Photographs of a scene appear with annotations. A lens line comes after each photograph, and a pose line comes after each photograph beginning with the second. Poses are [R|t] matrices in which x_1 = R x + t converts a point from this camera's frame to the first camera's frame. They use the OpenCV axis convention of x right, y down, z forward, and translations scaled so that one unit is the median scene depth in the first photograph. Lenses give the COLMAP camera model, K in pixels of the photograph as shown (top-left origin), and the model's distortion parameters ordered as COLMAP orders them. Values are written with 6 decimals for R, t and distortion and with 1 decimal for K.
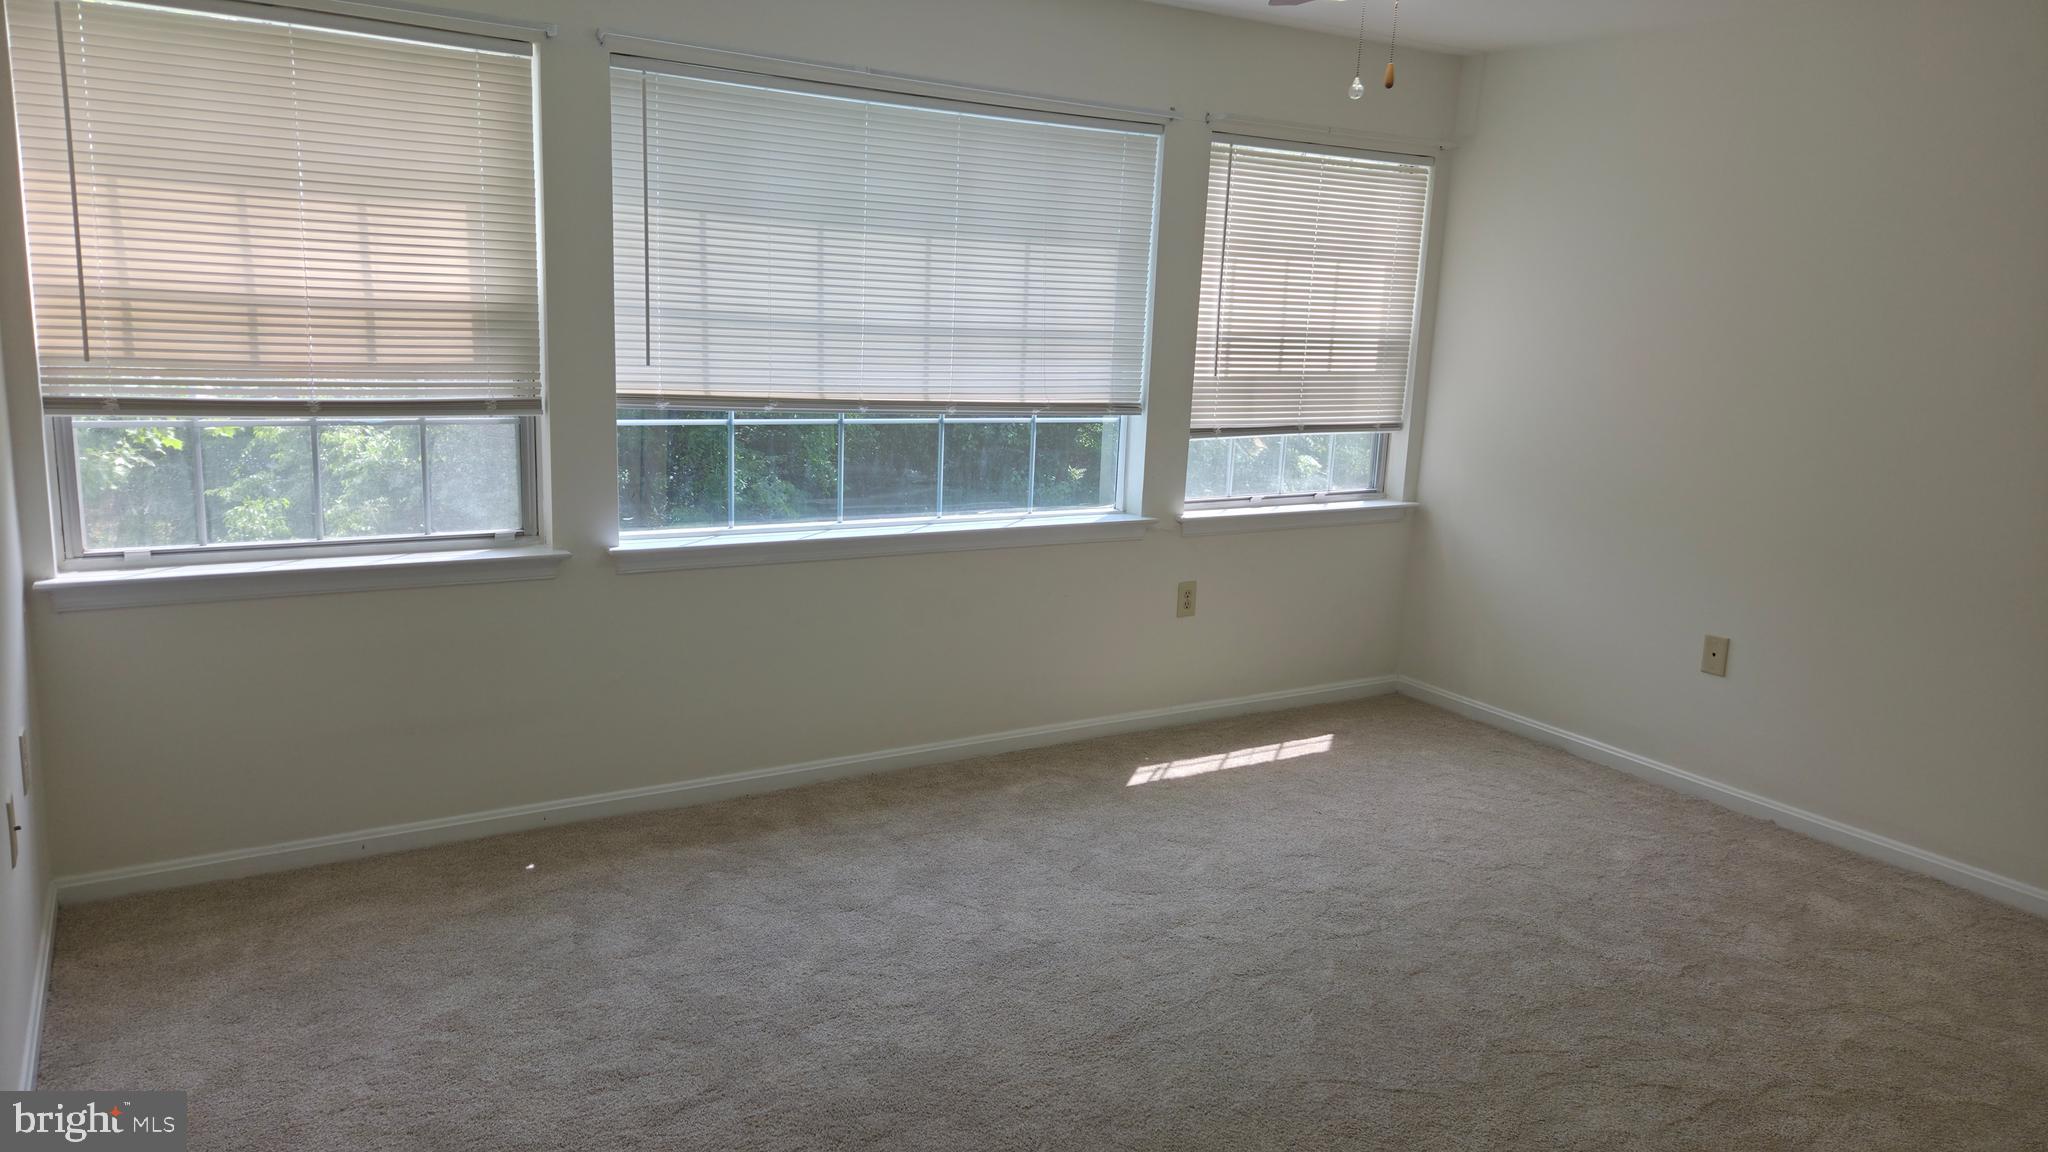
lens RADIAL K [[1392.0, 0, 1013.5], [0, 1392.0, 566.4], [0, 0, 1]] dist [0.076586, -0.057138]
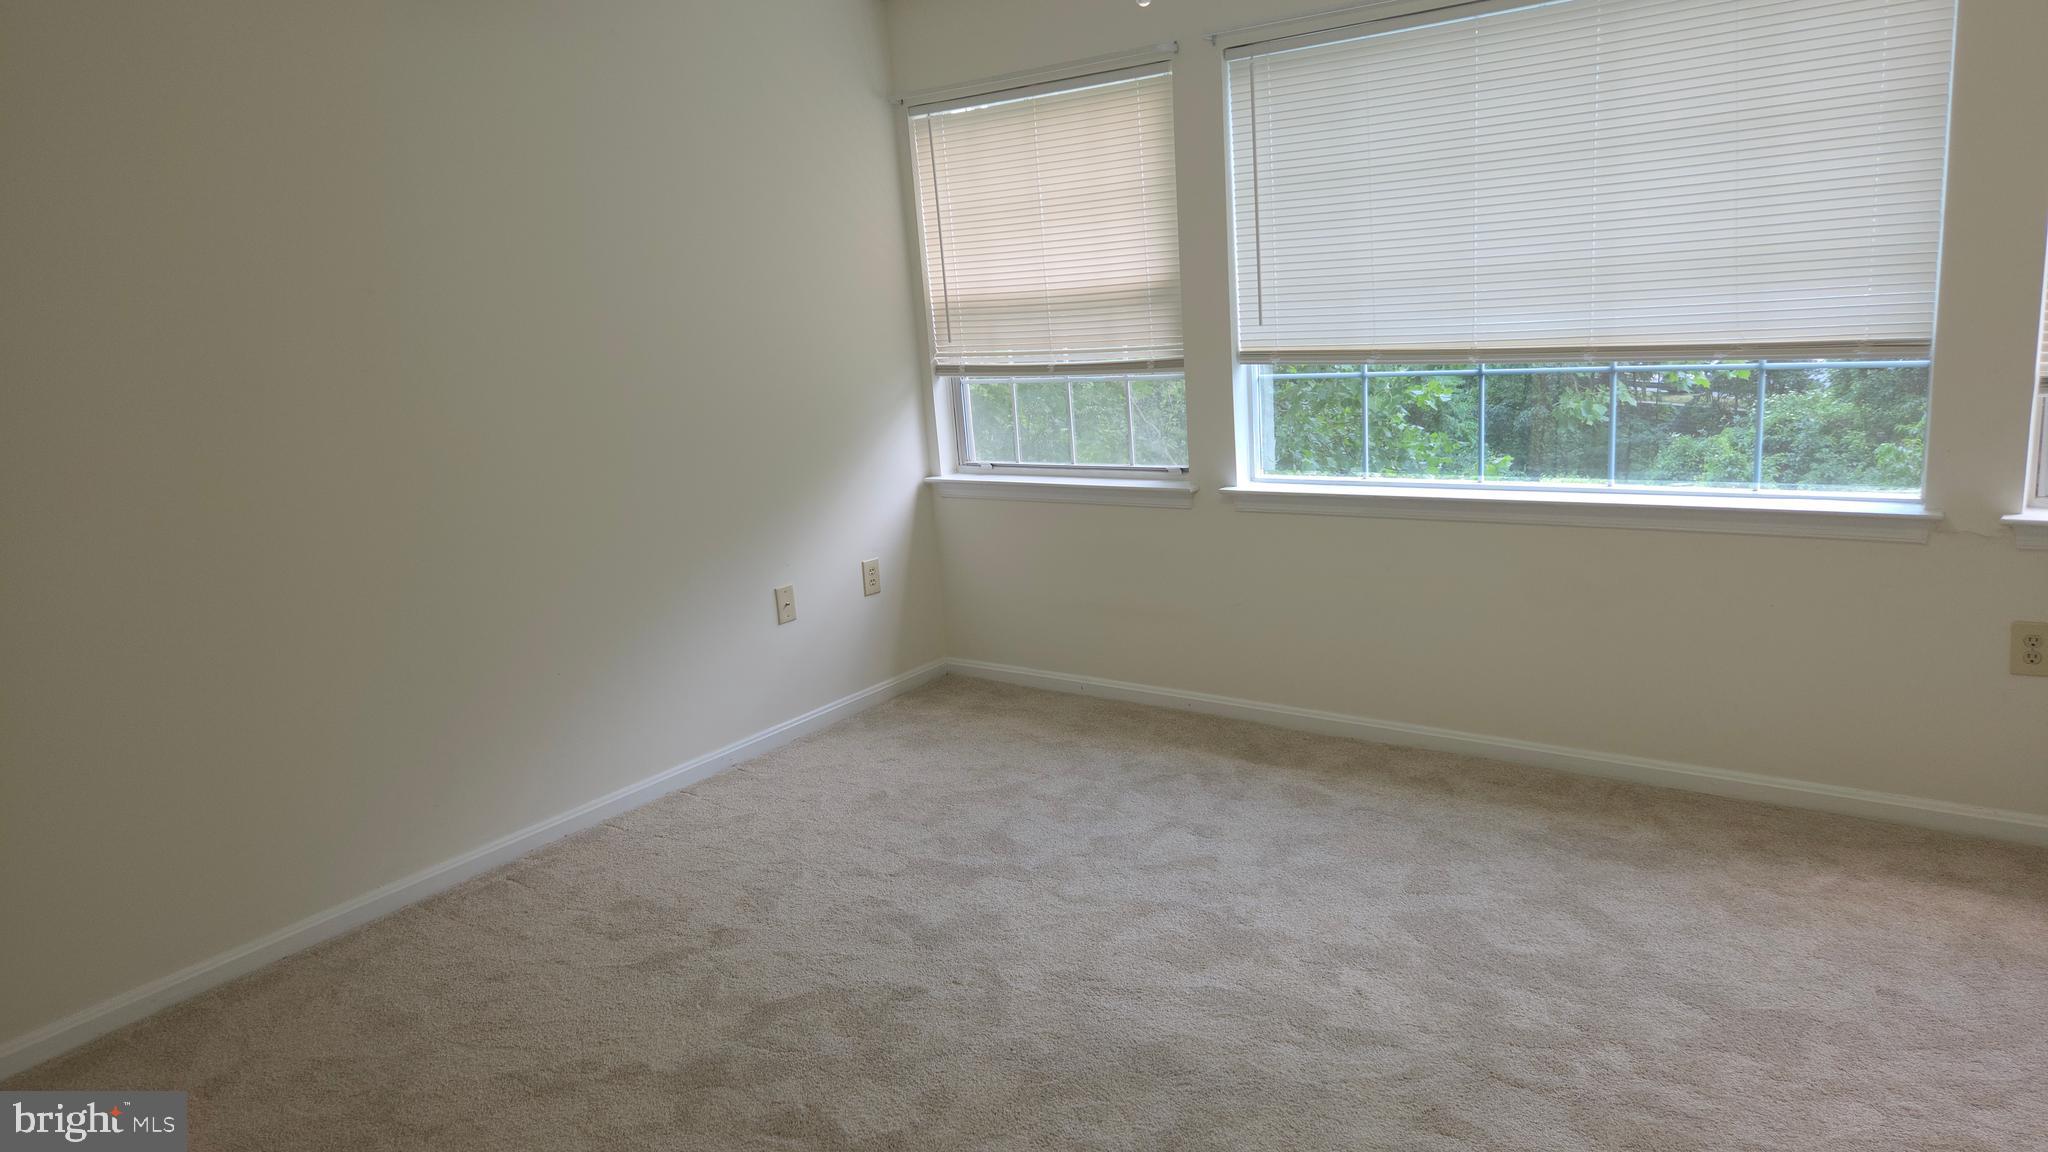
lens RADIAL K [[1392.0, 0, 1017.1], [0, 1392.0, 592.2], [0, 0, 1]] dist [0.076586, -0.057138]
pose [[0.324049, 0.145428, -0.934796, 0.761051], [-0.084372, 0.988619, 0.124553, -0.057287], [0.942270, 0.038509, 0.332631, 0.467632]]
